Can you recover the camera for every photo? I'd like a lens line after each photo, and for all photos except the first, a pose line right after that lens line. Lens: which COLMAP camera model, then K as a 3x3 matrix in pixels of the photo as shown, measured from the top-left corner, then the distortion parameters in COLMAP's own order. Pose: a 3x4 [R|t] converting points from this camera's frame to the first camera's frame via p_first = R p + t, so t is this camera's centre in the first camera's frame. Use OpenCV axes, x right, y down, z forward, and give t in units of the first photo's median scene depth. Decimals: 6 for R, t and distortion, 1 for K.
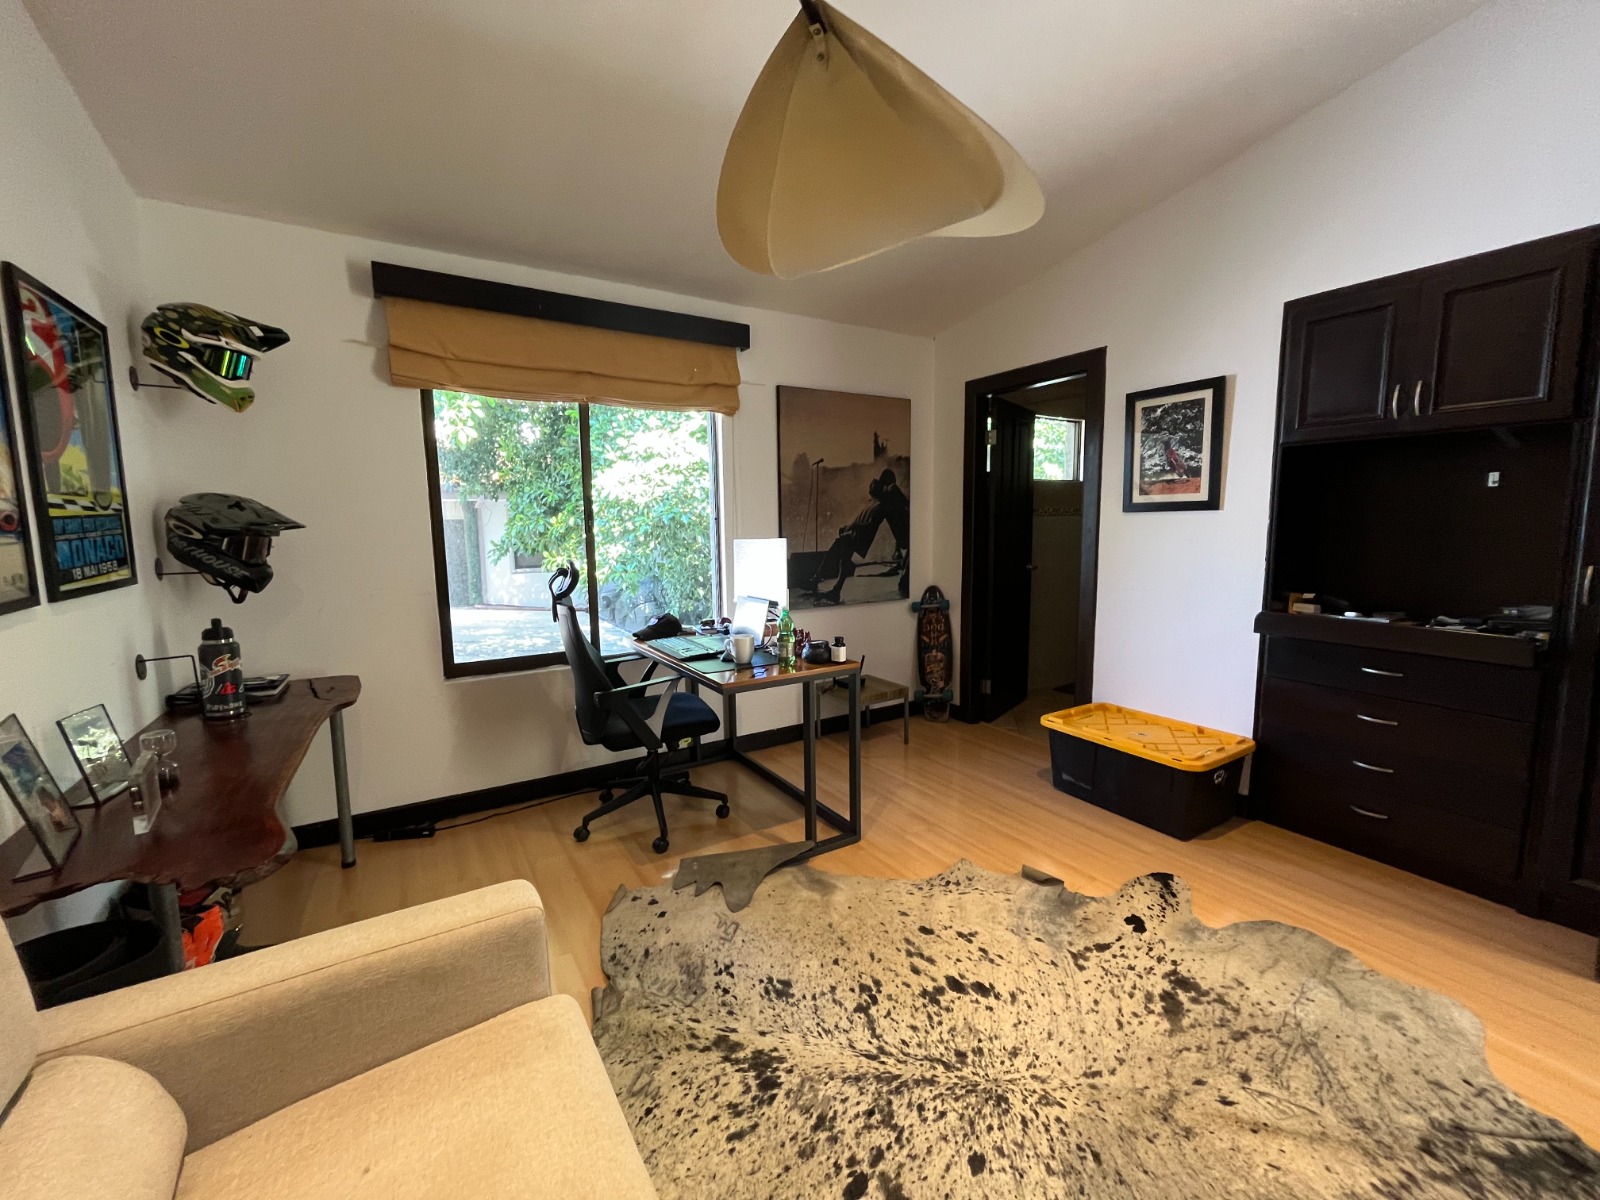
lens RADIAL K [[646.2, 0, 801.3], [0, 646.2, 597.1], [0, 0, 1]] dist [-0.000589, 0.000176]
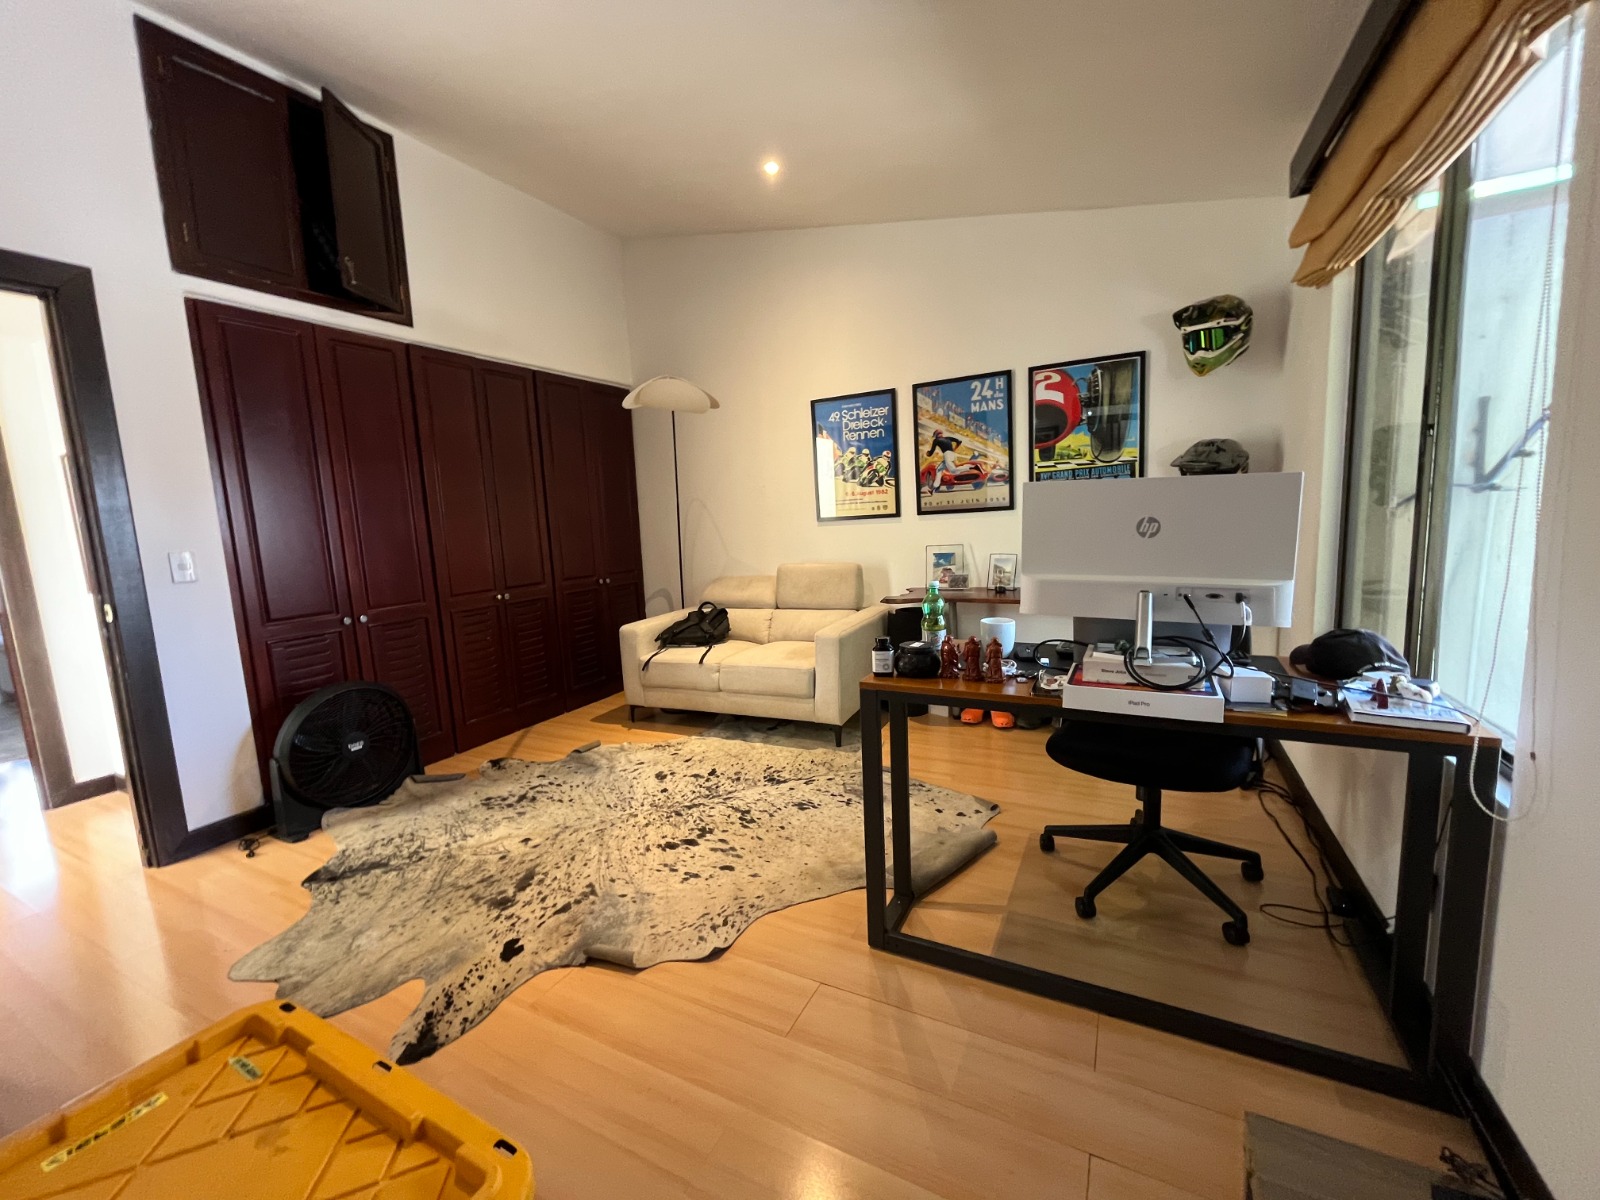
lens RADIAL K [[646.2, 0, 797.0], [0, 646.2, 597.0], [0, 0, 1]] dist [-0.000589, 0.000176]
pose [[-0.856027, 0.122727, -0.502151, 0.659644], [0.001832, 0.972123, 0.234466, -0.193053], [0.516927, 0.199789, -0.832388, 2.130661]]
